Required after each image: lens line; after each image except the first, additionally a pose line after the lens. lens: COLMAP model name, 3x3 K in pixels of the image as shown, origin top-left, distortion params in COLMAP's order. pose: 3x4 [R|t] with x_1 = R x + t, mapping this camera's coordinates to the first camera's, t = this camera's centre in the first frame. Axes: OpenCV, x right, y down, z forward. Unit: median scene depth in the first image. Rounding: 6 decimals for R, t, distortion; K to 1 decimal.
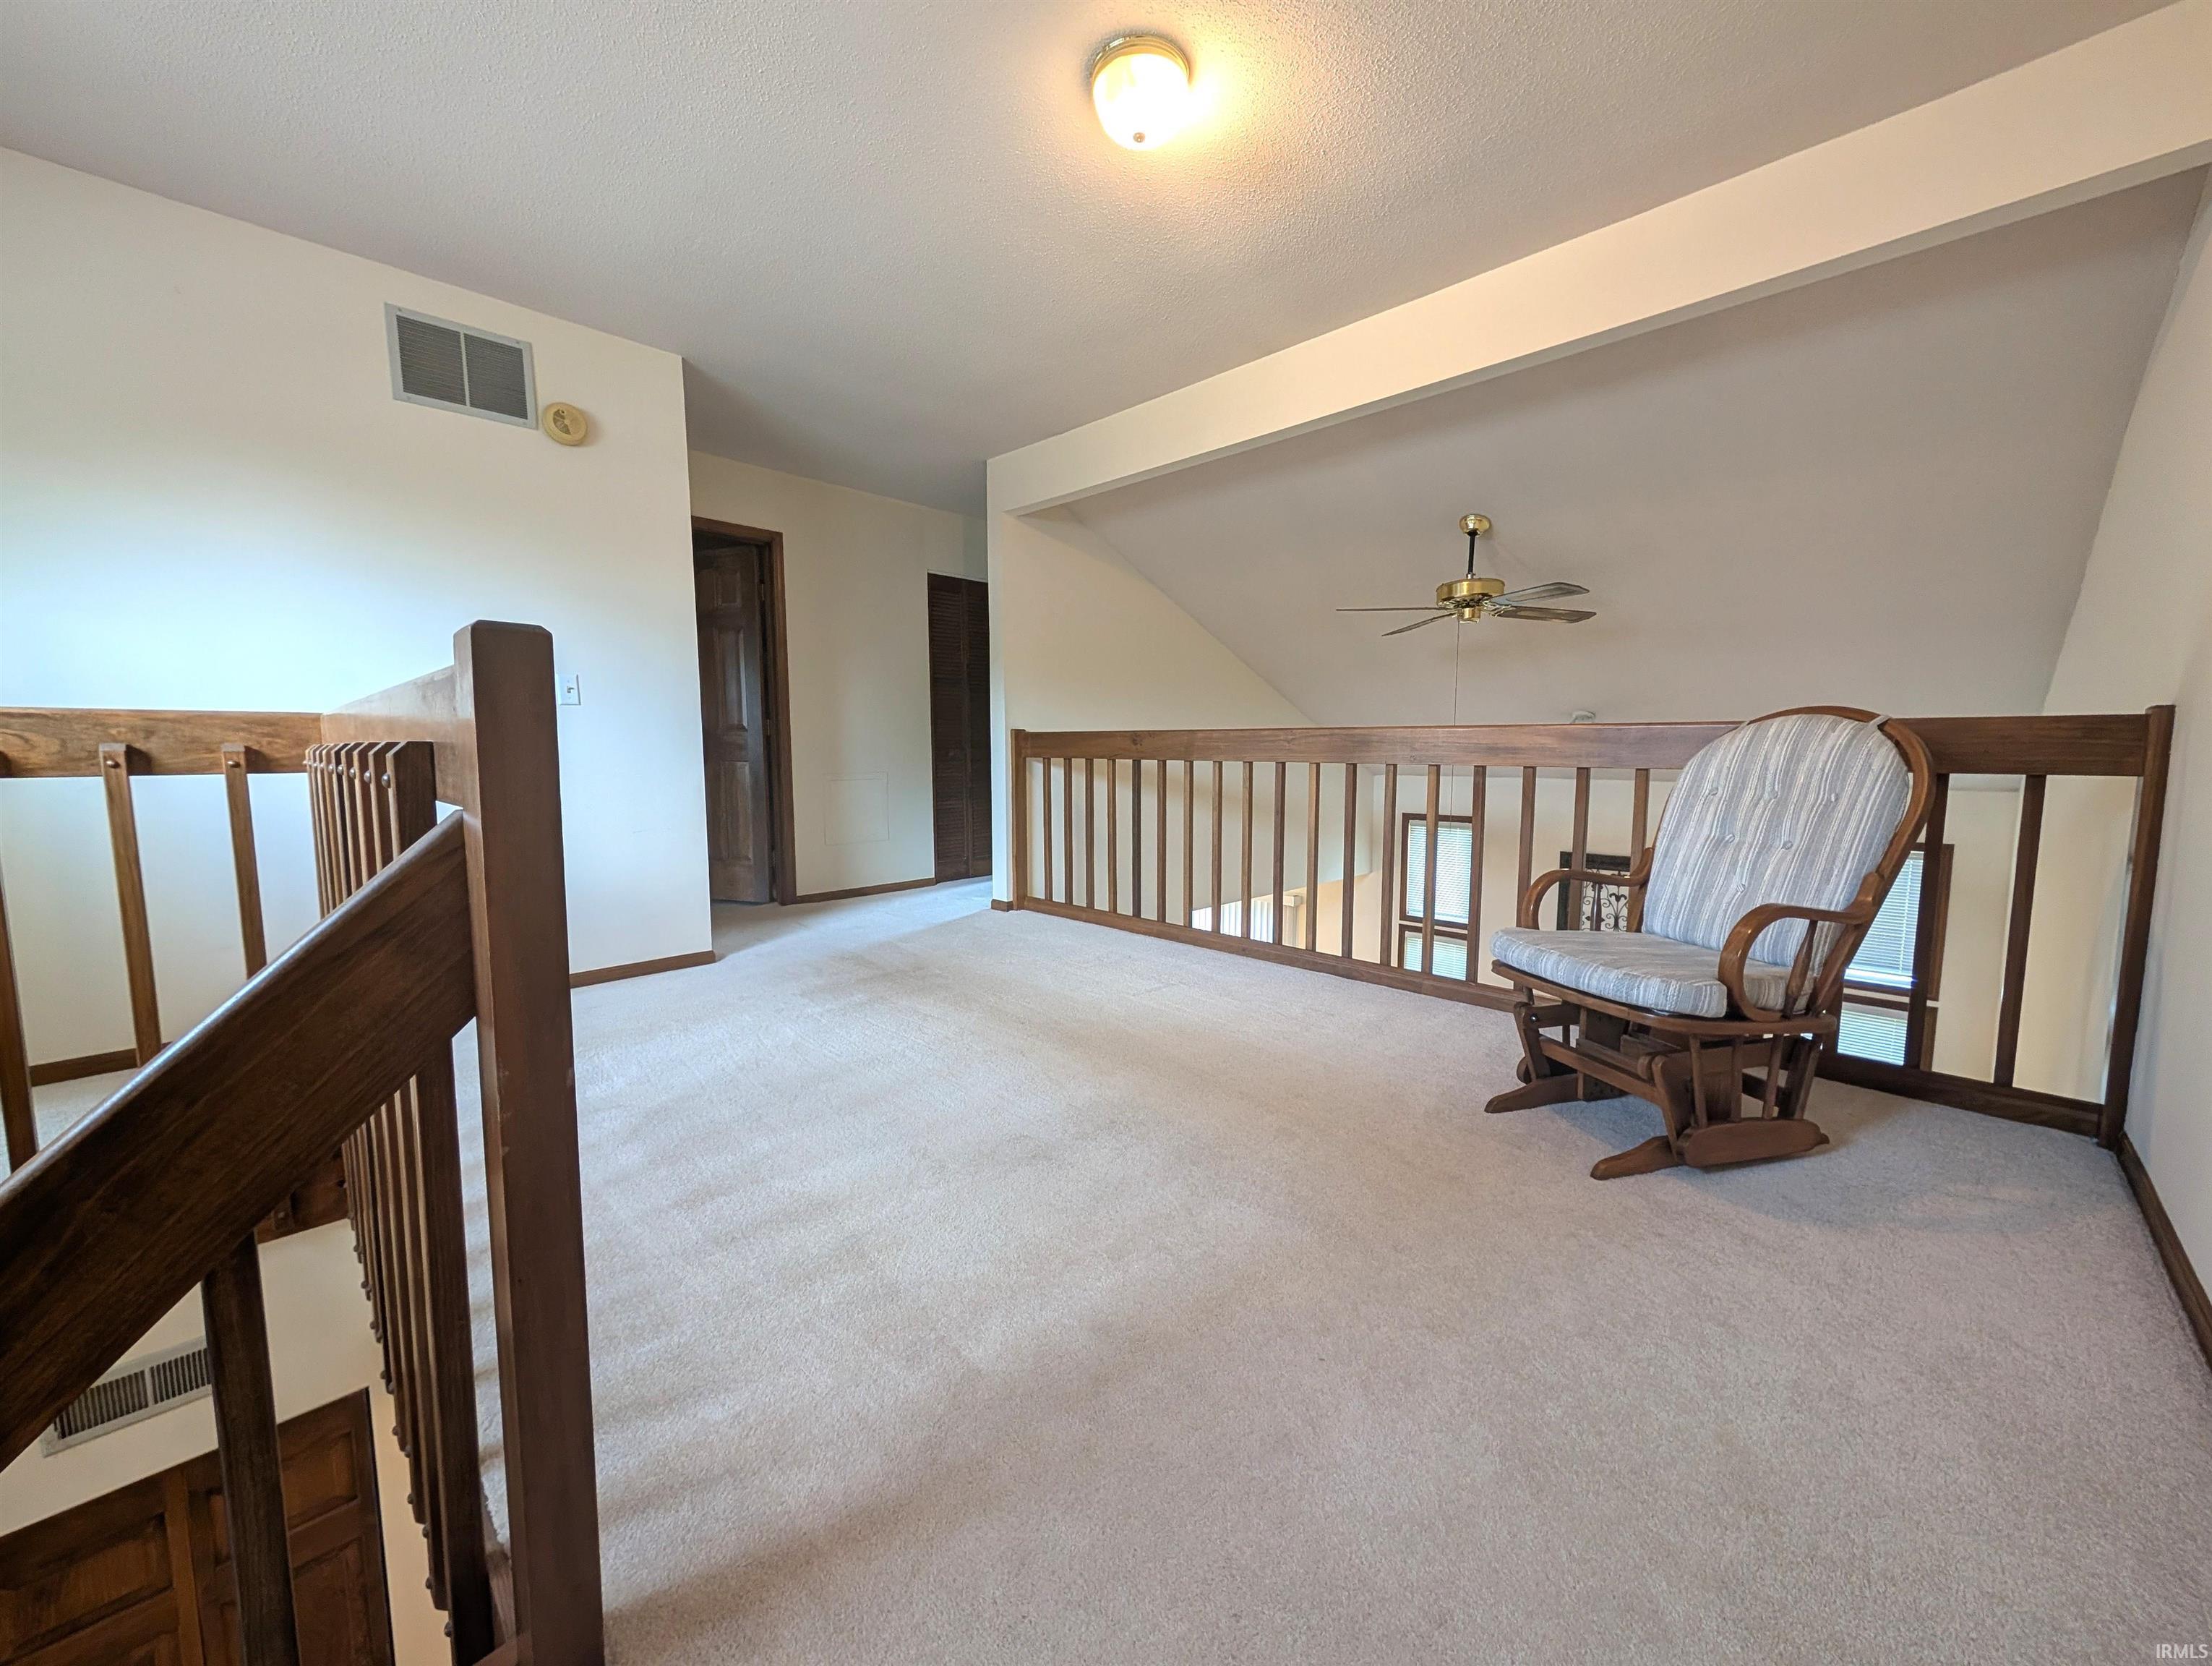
lens RADIAL K [[827.7, 0, 1113.4], [0, 827.7, 829.6], [0, 0, 1]] dist [0.000536, 0.000130]
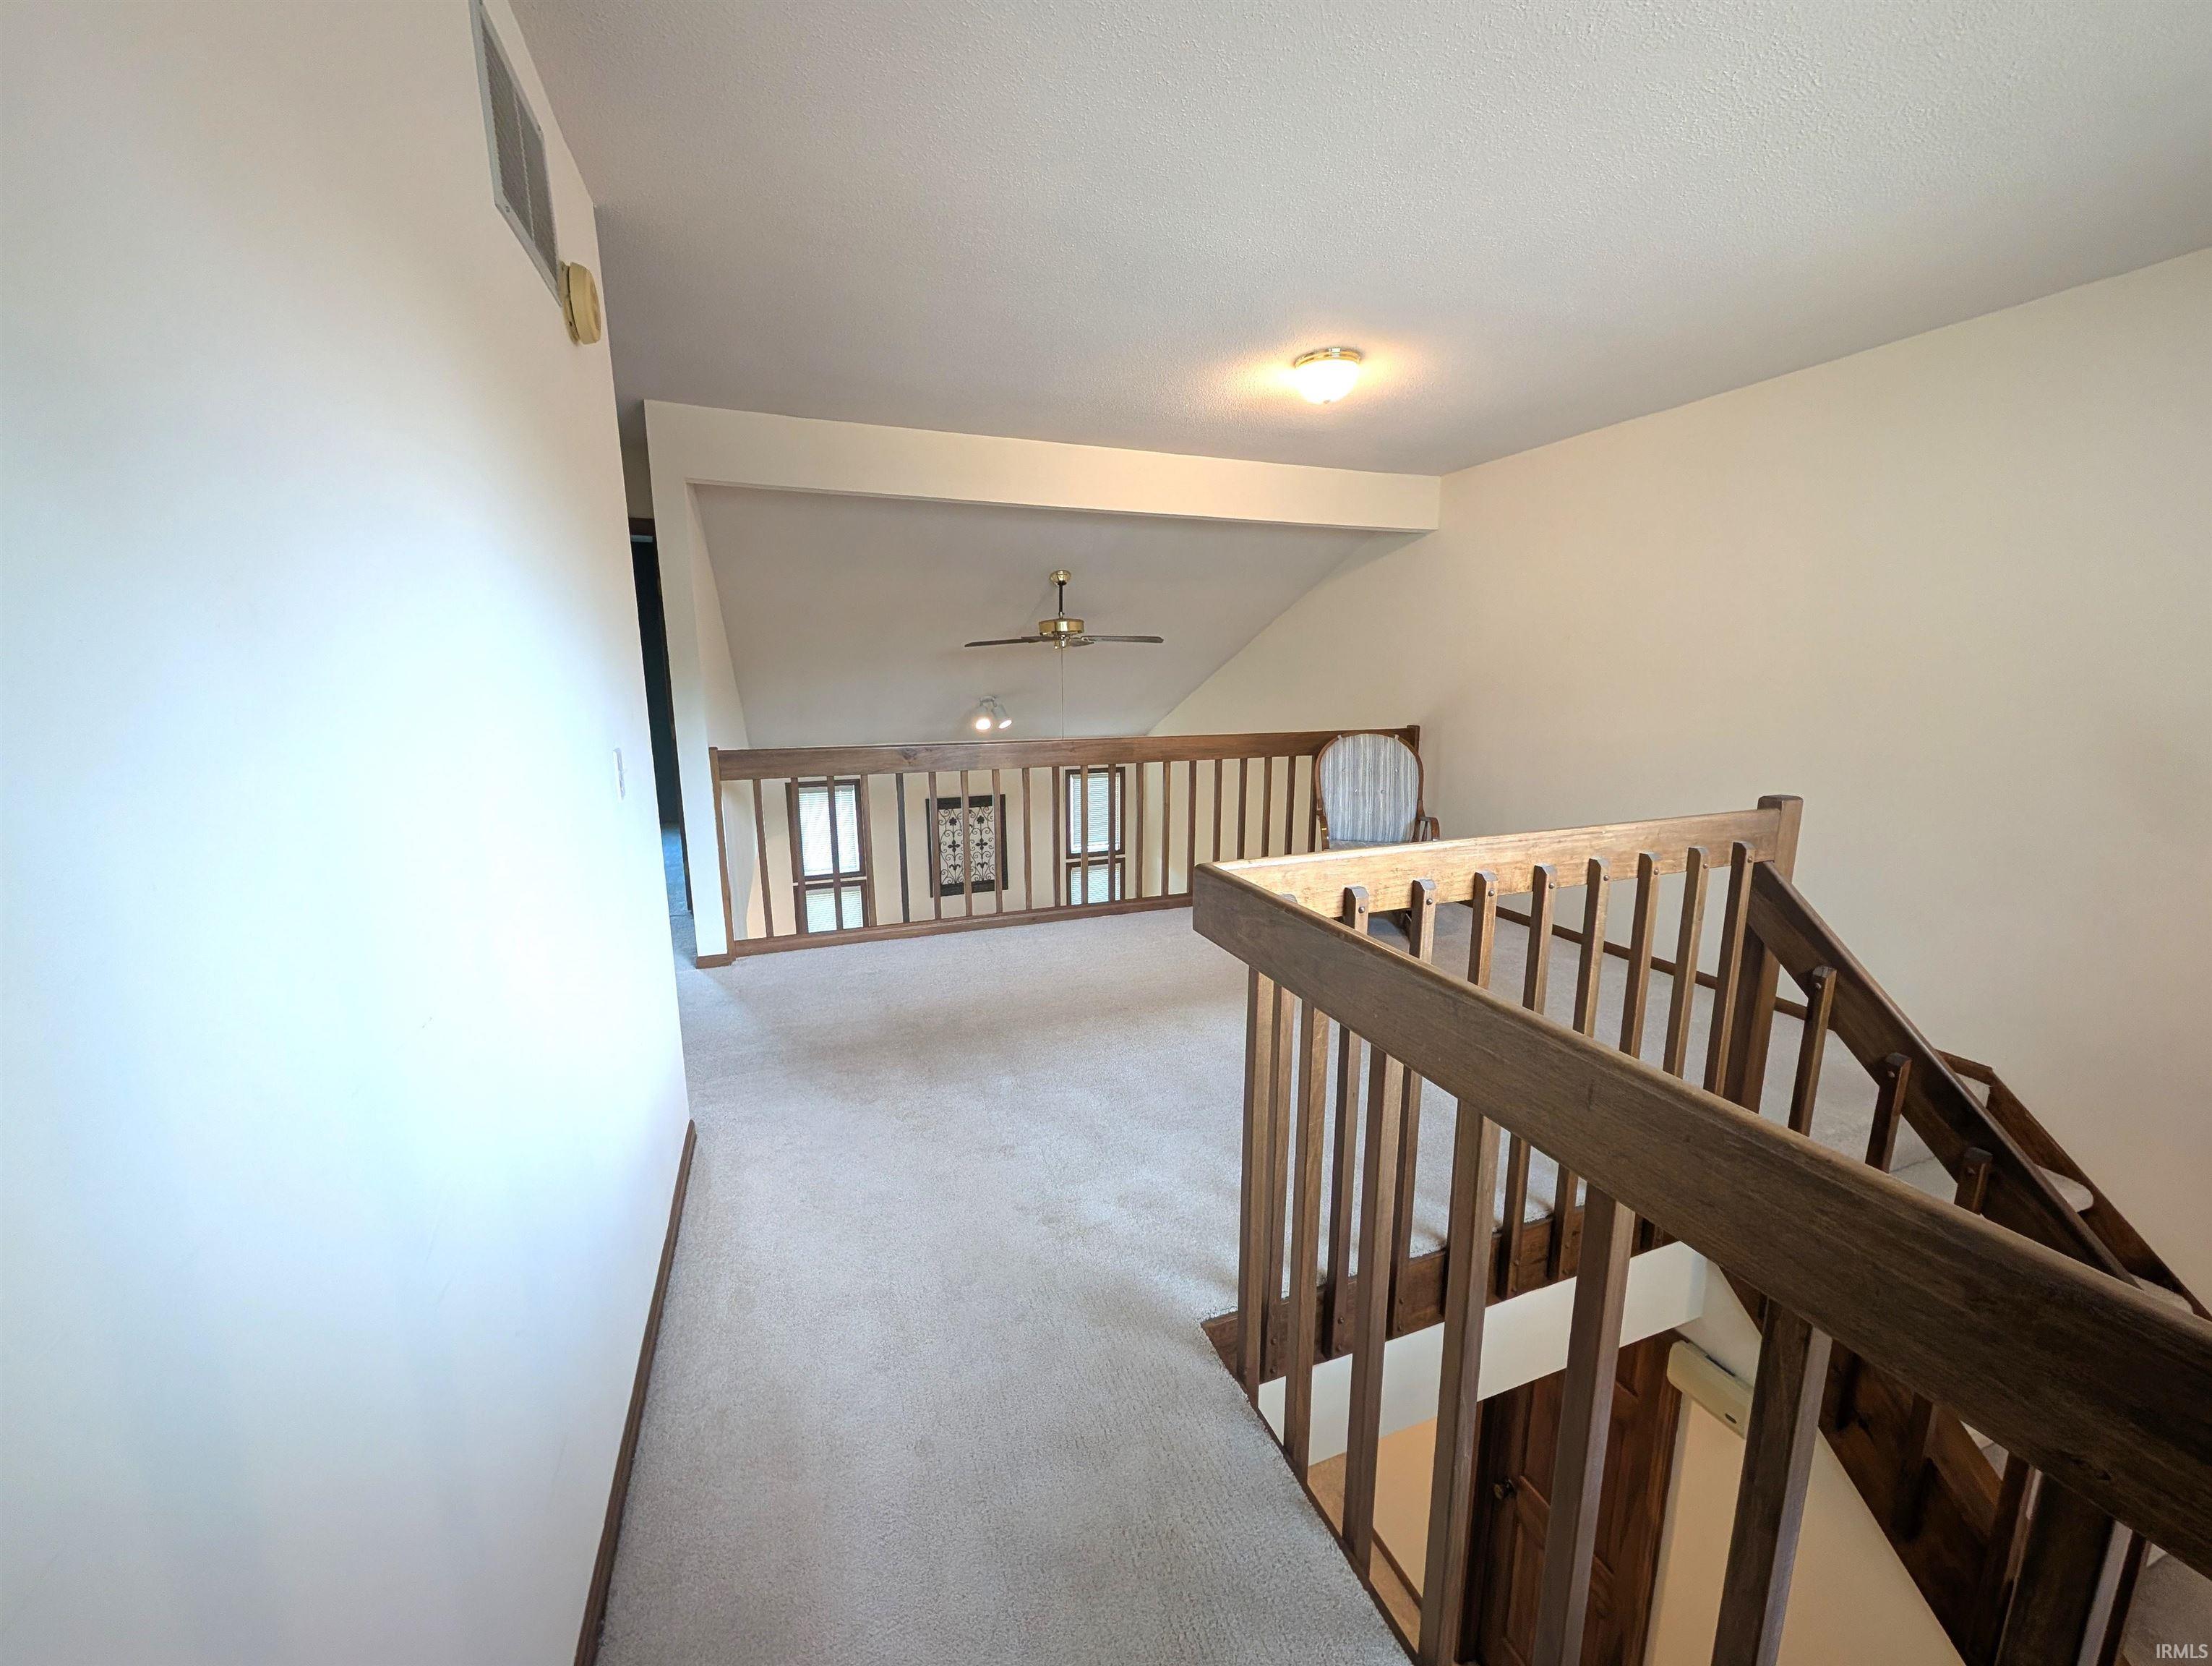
lens RADIAL K [[838.3, 0, 1103.5], [0, 838.3, 827.8], [0, 0, 1]] dist [0.001358, -0.000194]
pose [[0.414601, -0.168614, 0.894246, -0.936373], [0.094084, 0.985360, 0.142174, -0.163908], [-0.905127, 0.025188, 0.424395, 0.390699]]
